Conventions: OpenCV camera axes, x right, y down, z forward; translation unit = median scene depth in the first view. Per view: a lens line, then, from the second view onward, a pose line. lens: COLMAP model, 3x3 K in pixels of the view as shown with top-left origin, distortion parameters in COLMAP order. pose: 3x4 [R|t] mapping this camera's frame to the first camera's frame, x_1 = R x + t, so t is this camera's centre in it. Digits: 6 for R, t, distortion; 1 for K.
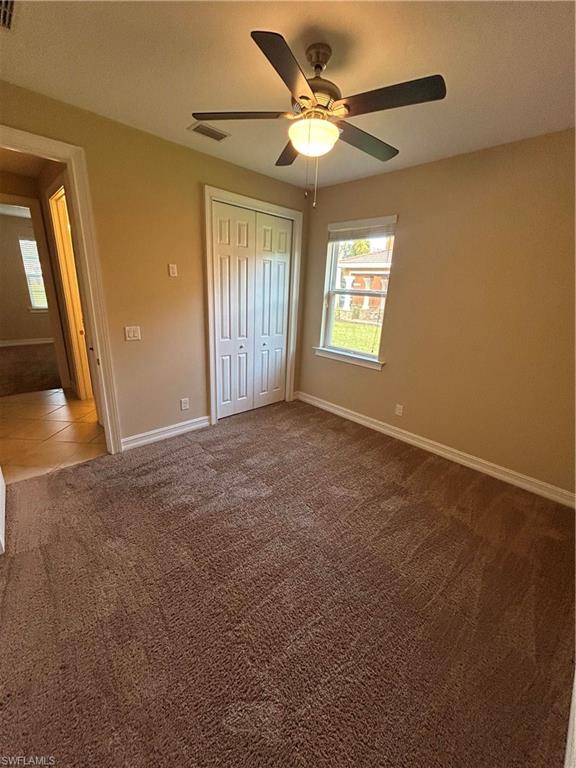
lens RADIAL K [[309.8, 0, 290.6], [0, 309.8, 380.8], [0, 0, 1]] dist [-0.000947, 0.000126]
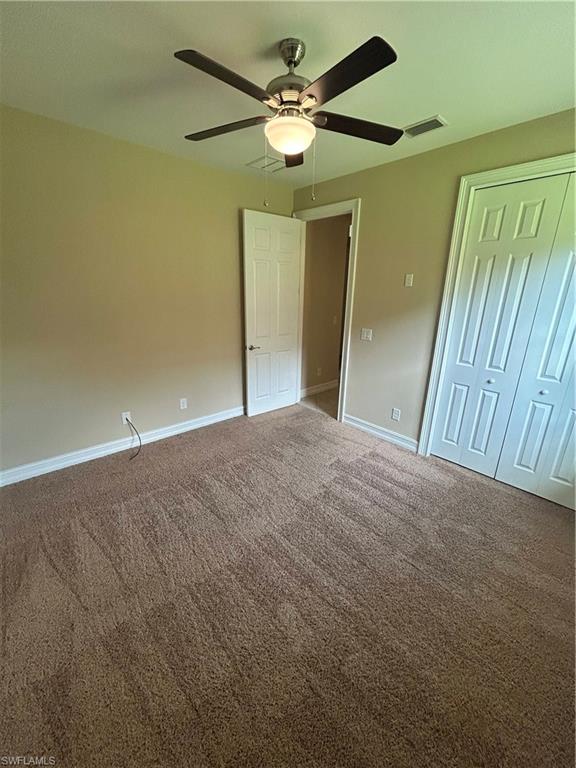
lens RADIAL K [[309.8, 0, 290.6], [0, 309.8, 380.8], [0, 0, 1]] dist [-0.000947, 0.000126]
pose [[-0.035276, 0.242602, -0.969484, 0.658801], [-0.311200, 0.919189, 0.241340, -0.171859], [0.949689, 0.310217, 0.043072, 0.659666]]
